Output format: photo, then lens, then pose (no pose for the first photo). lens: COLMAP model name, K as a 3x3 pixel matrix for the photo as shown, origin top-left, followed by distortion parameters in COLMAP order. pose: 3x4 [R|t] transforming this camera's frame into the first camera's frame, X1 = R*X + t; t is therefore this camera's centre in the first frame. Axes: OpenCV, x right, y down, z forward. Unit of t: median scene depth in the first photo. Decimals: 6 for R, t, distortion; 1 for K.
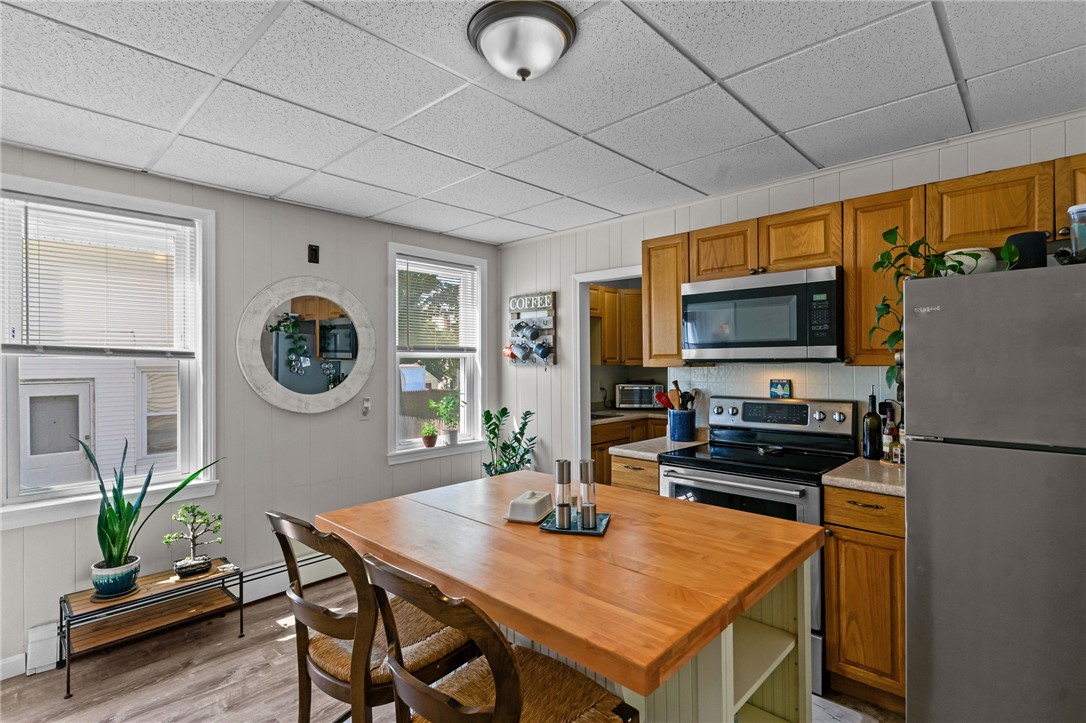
lens RADIAL K [[528.4, 0, 538.1], [0, 528.4, 359.3], [0, 0, 1]] dist [0.000386, 0.000002]
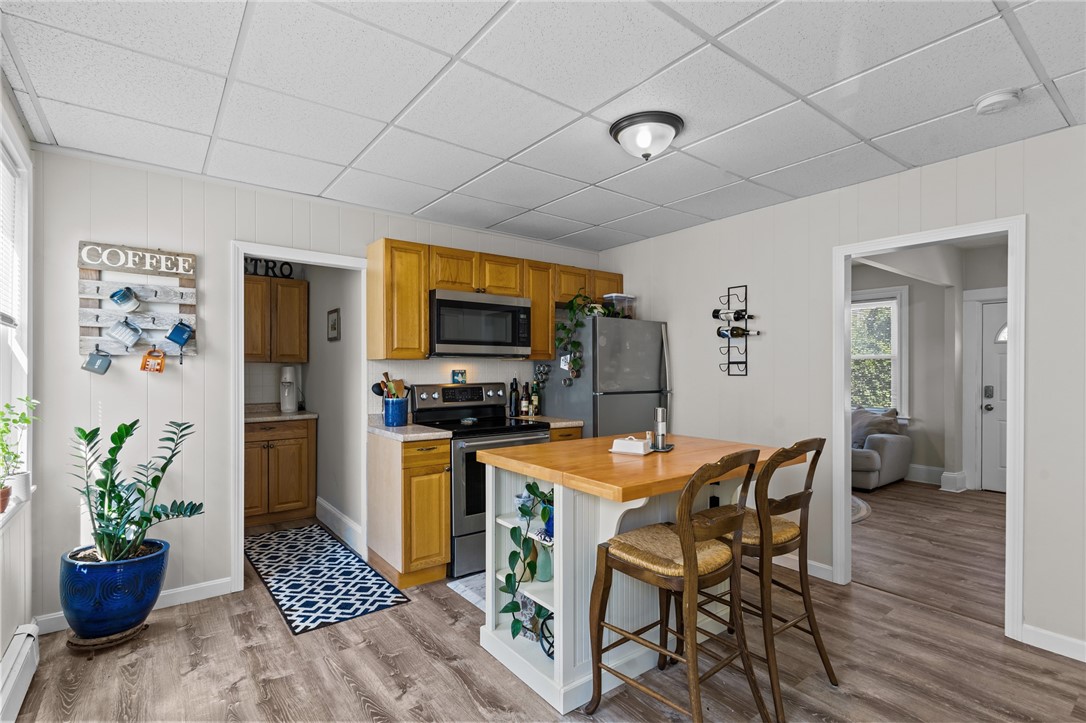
lens RADIAL K [[521.5, 0, 543.7], [0, 521.5, 367.6], [0, 0, 1]] dist [0.000834, -0.000254]
pose [[0.153969, 0.009349, 0.988031, -0.769575], [-0.007013, 0.999940, -0.008369, 0.038077], [-0.988051, -0.005640, 0.154025, 0.528598]]
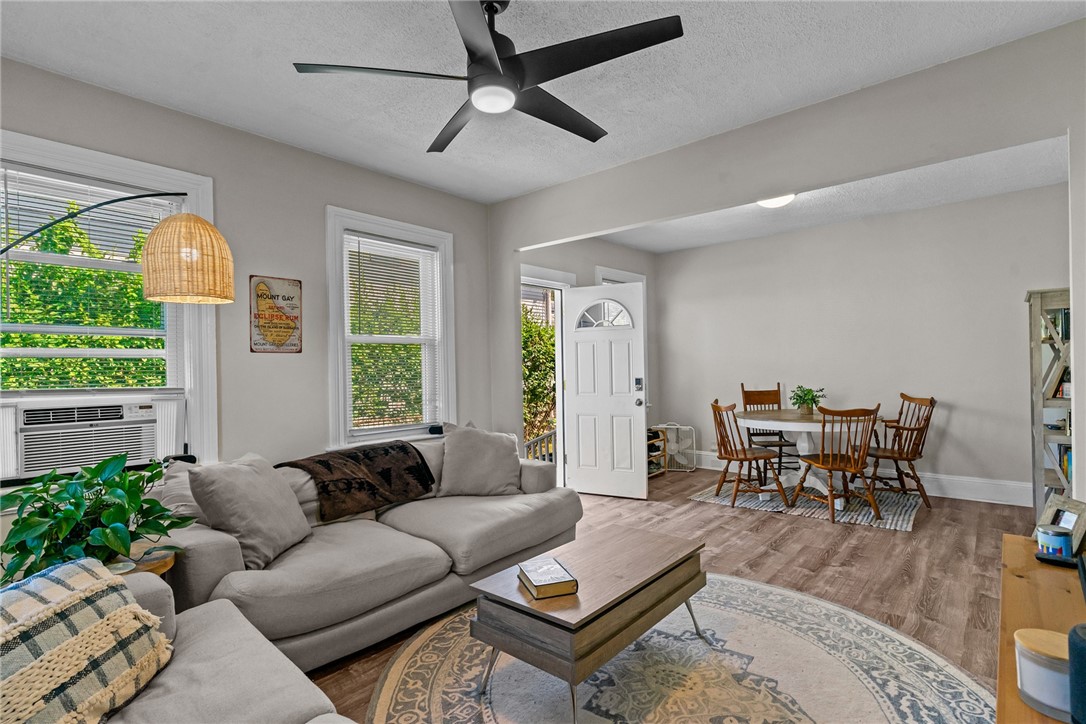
lens RADIAL K [[521.5, 0, 543.7], [0, 521.5, 368.1], [0, 0, 1]] dist [0.000834, -0.000254]
pose [[-0.998799, 0.024505, -0.042425, 1.219746], [0.024504, 0.999700, 0.000539, 0.043617], [0.042425, -0.000501, -0.999100, 0.786139]]
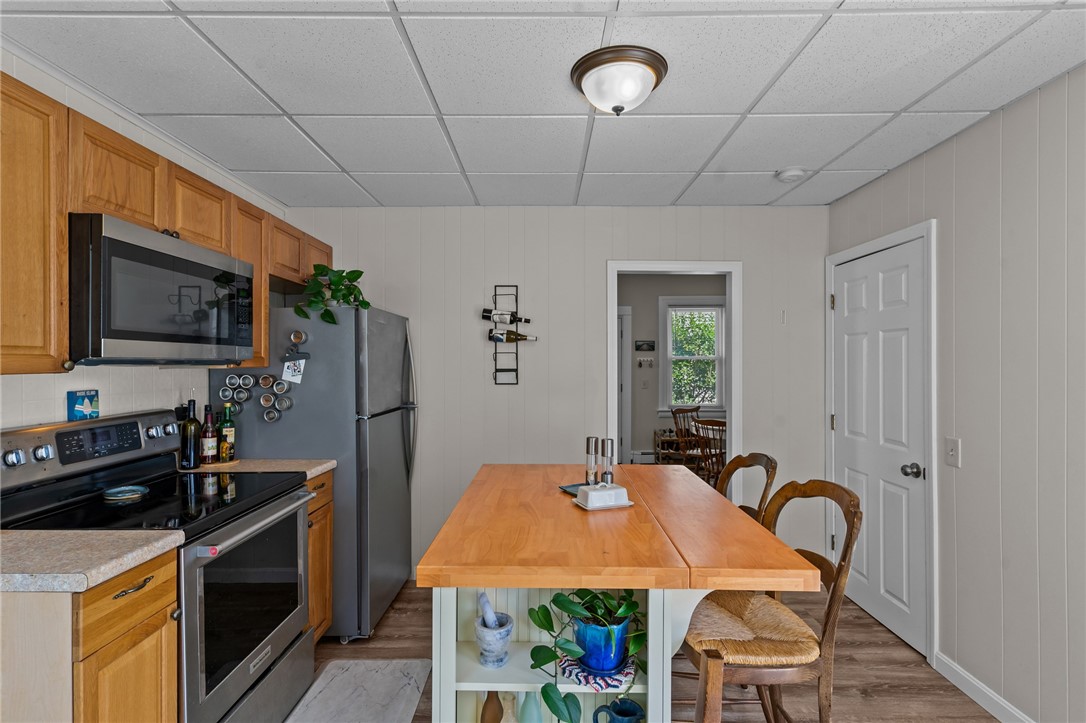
lens RADIAL K [[517.7, 0, 545.3], [0, 517.7, 361.6], [0, 0, 1]] dist [-0.000608, -0.000278]
pose [[-0.687257, 0.006918, 0.726382, -0.365161], [-0.000475, 0.999950, -0.009974, 0.007678], [-0.726415, -0.007200, -0.687219, 0.939504]]
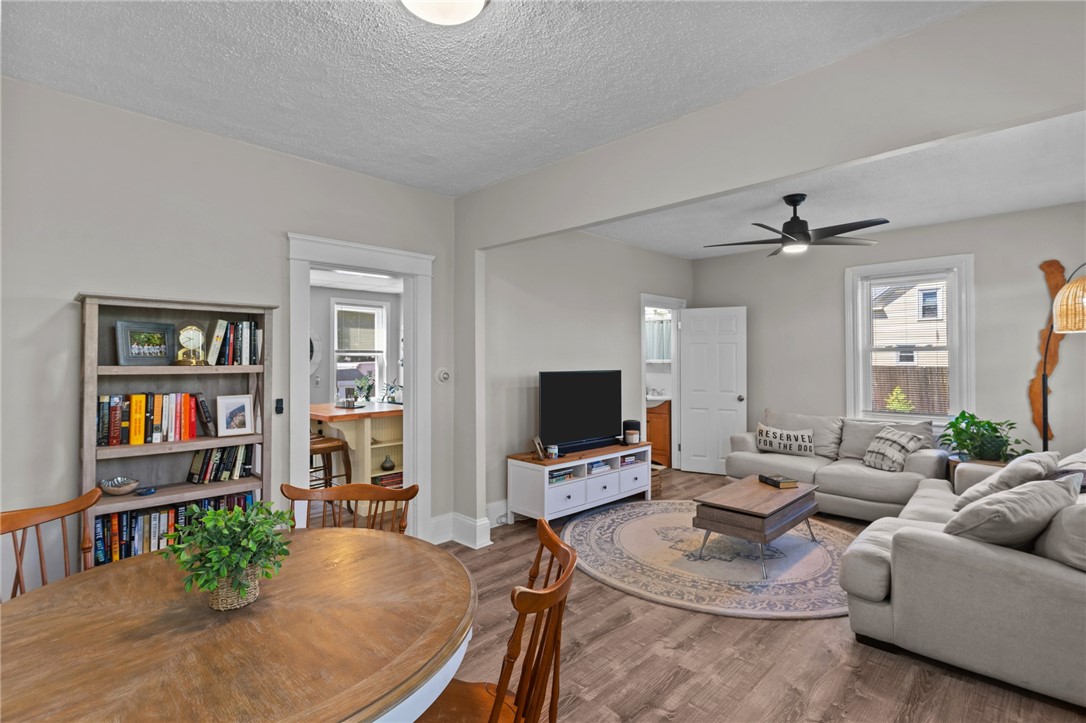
lens RADIAL K [[527.7, 0, 542.2], [0, 527.7, 342.3], [0, 0, 1]] dist [0.002225, 0.000620]
pose [[0.999778, 0.001740, -0.021019, 0.657583], [-0.002309, 0.999631, -0.027067, -0.002886], [0.020965, 0.027109, 0.999413, -1.119522]]
